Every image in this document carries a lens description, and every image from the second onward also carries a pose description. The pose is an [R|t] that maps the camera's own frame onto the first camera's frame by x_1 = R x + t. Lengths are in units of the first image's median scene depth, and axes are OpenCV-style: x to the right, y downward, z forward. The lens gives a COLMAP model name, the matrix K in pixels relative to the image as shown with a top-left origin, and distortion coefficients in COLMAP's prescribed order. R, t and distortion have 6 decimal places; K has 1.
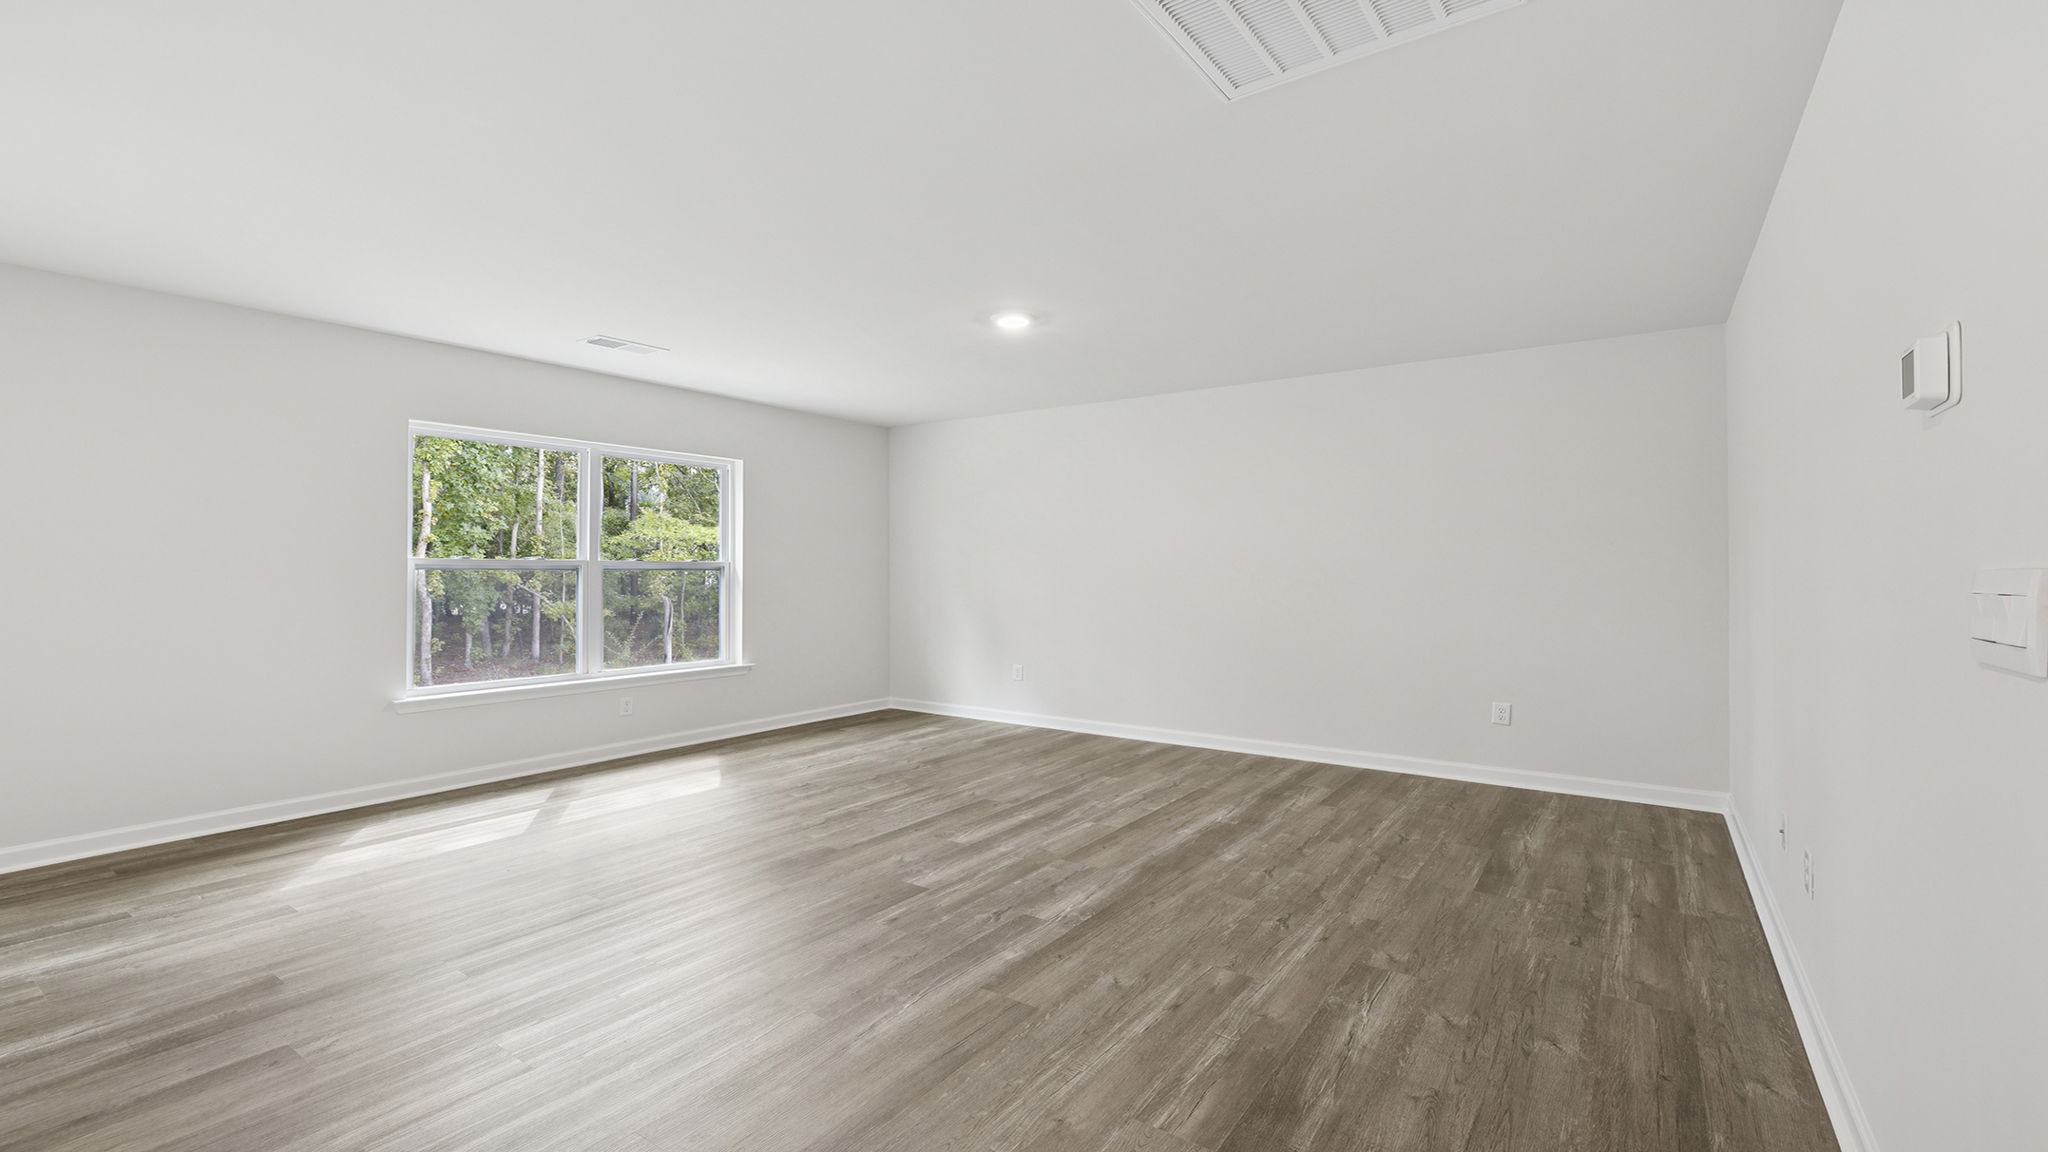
lens RADIAL K [[876.1, 0, 1013.7], [0, 876.1, 567.6], [0, 0, 1]] dist [0.001690, 0.001740]
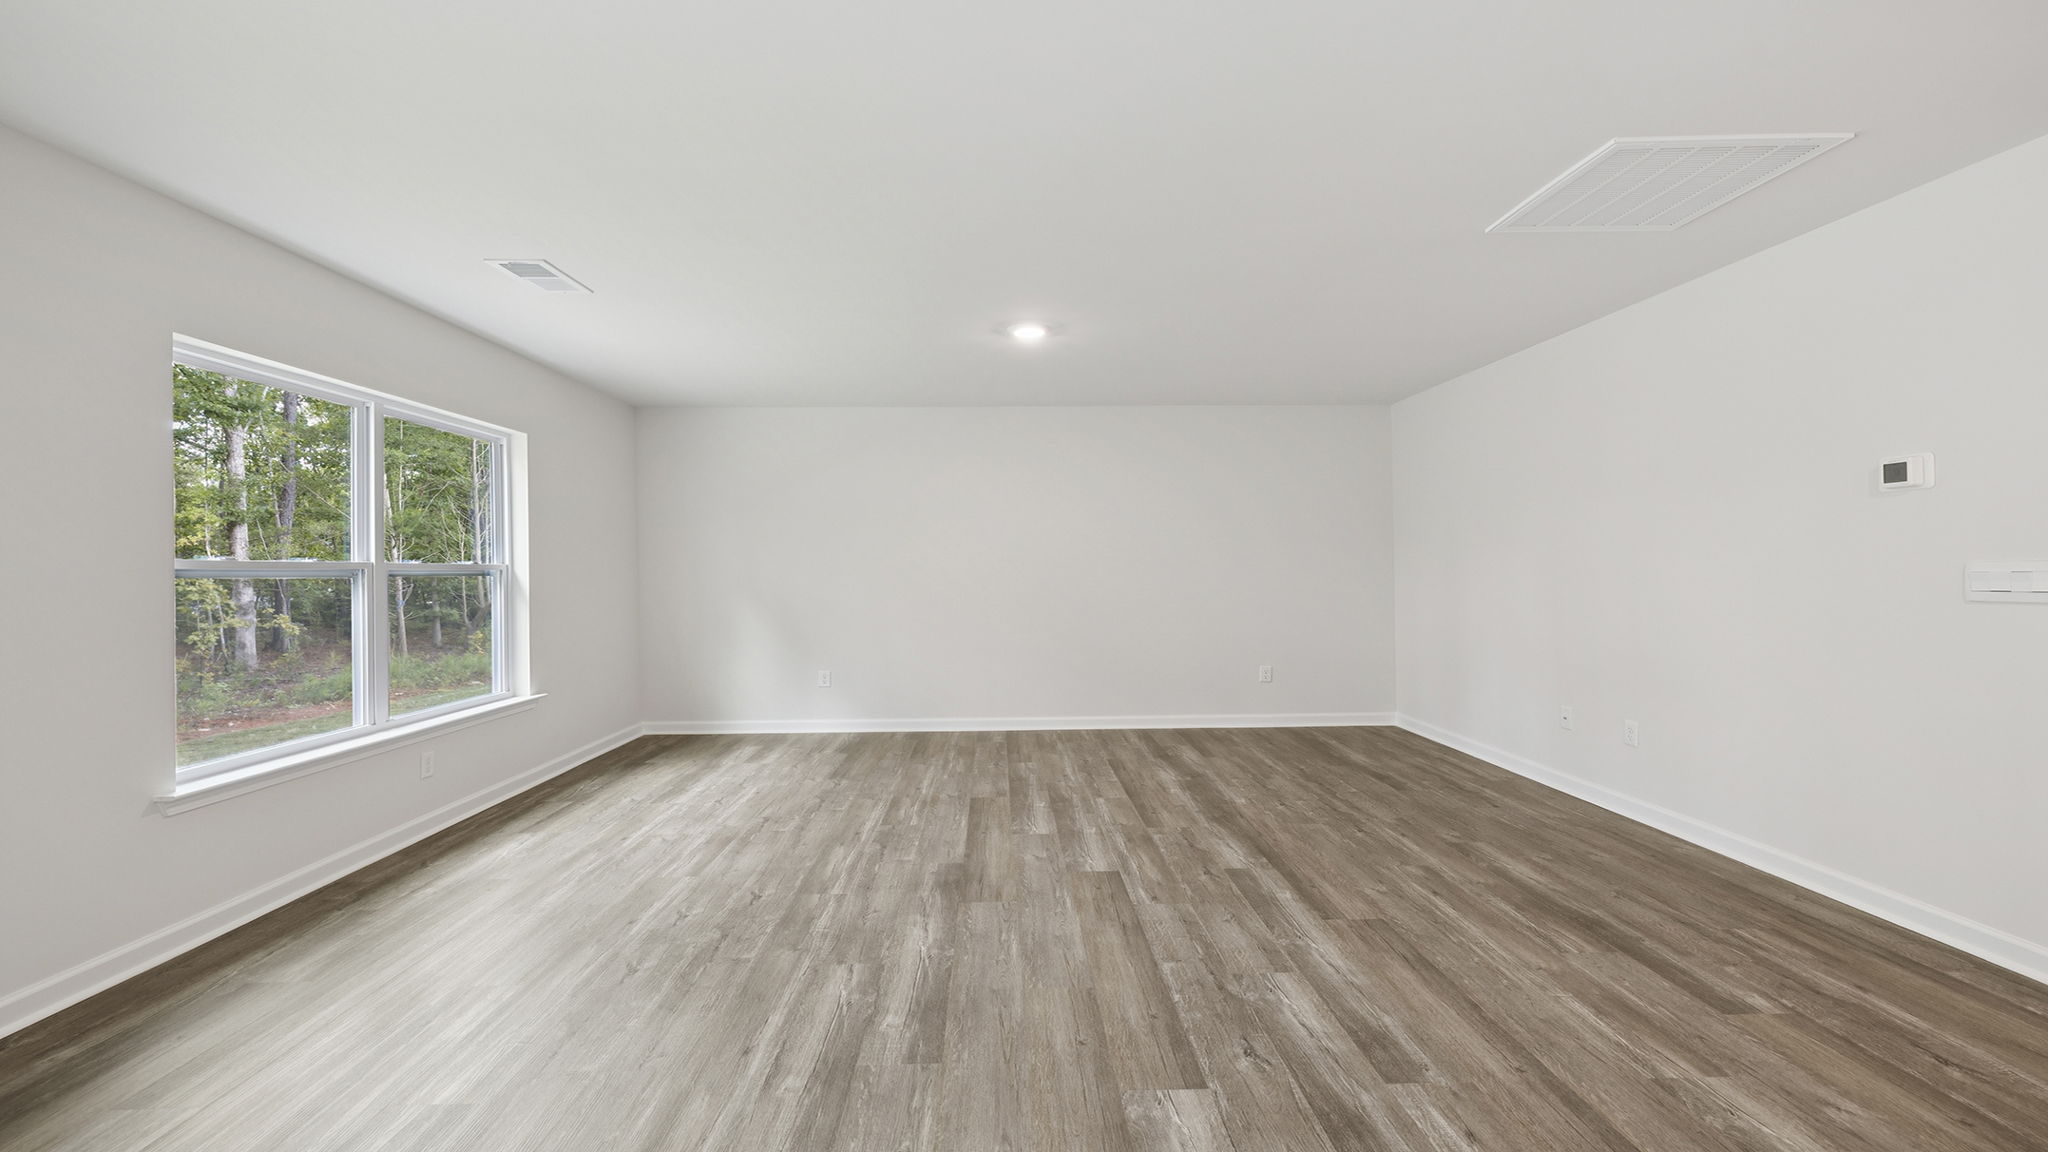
lens RADIAL K [[876.1, 0, 1012.3], [0, 876.1, 576.8], [0, 0, 1]] dist [0.001690, 0.001740]
pose [[0.803712, -0.013849, 0.594857, -0.736107], [0.008114, 0.999891, 0.012316, -0.002233], [-0.594963, -0.005072, 0.803737, 0.203755]]
